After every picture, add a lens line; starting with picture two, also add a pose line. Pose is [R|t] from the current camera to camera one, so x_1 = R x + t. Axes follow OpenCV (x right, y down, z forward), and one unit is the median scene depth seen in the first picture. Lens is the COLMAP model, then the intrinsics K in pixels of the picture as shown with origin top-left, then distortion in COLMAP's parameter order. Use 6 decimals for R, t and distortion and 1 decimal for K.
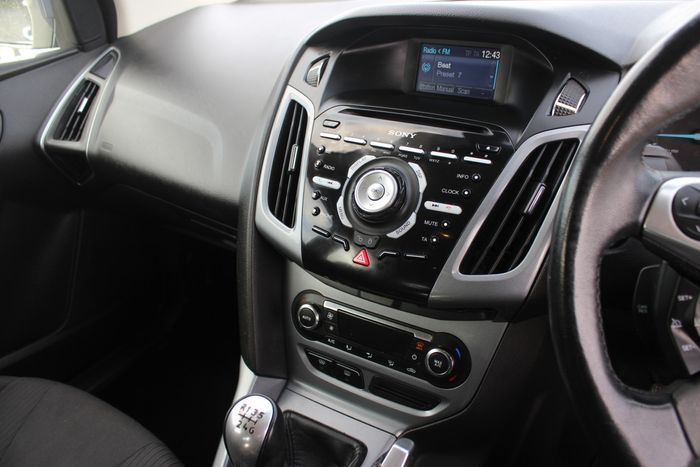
lens RADIAL K [[581.4, 0, 361.9], [0, 581.4, 232.0], [0, 0, 1]] dist [-0.162547, 0.164024]
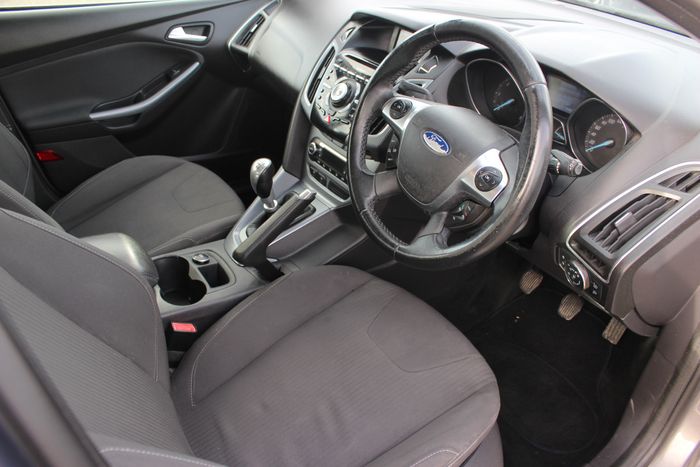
lens RADIAL K [[581.4, 0, 361.9], [0, 581.4, 232.0], [0, 0, 1]] dist [-0.162547, 0.164024]
pose [[0.919564, 0.267170, -0.288137, 0.691527], [-0.237788, 0.962135, 0.133244, 0.103849], [0.312825, -0.054011, 0.948274, -0.872644]]
